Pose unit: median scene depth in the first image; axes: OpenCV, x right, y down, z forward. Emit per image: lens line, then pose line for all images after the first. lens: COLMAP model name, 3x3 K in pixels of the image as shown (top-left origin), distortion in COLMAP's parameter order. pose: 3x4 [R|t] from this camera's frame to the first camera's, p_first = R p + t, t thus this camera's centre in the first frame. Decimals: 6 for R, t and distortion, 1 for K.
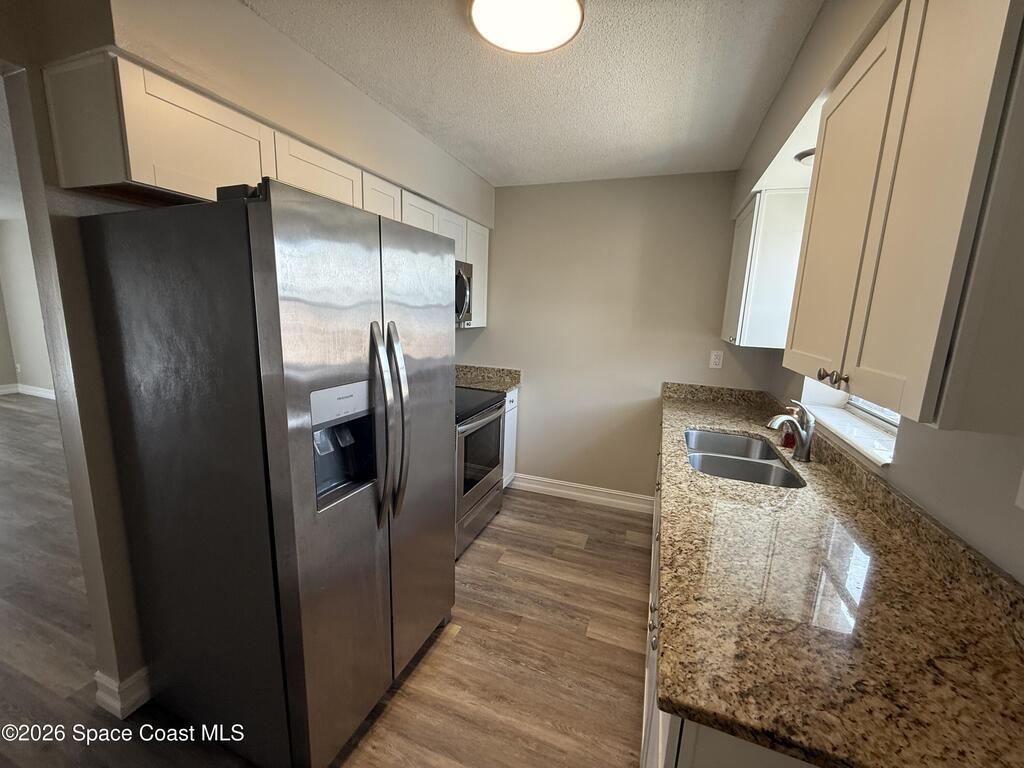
lens RADIAL K [[409.2, 0, 510.1], [0, 409.2, 386.4], [0, 0, 1]] dist [-0.000663, 0.000156]
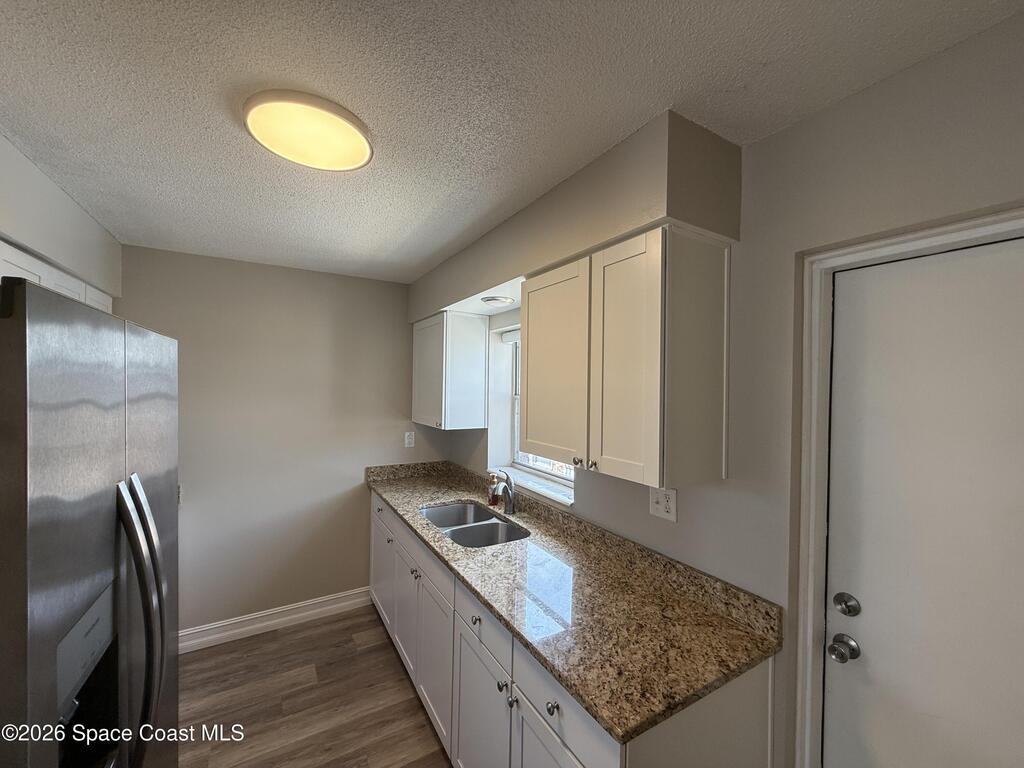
lens RADIAL K [[409.2, 0, 509.2], [0, 409.2, 385.5], [0, 0, 1]] dist [-0.000663, 0.000156]
pose [[0.624652, -0.028339, 0.780389, -0.262974], [0.152351, 0.984561, -0.086195, -0.093639], [-0.765898, 0.172735, 0.619325, 0.073878]]
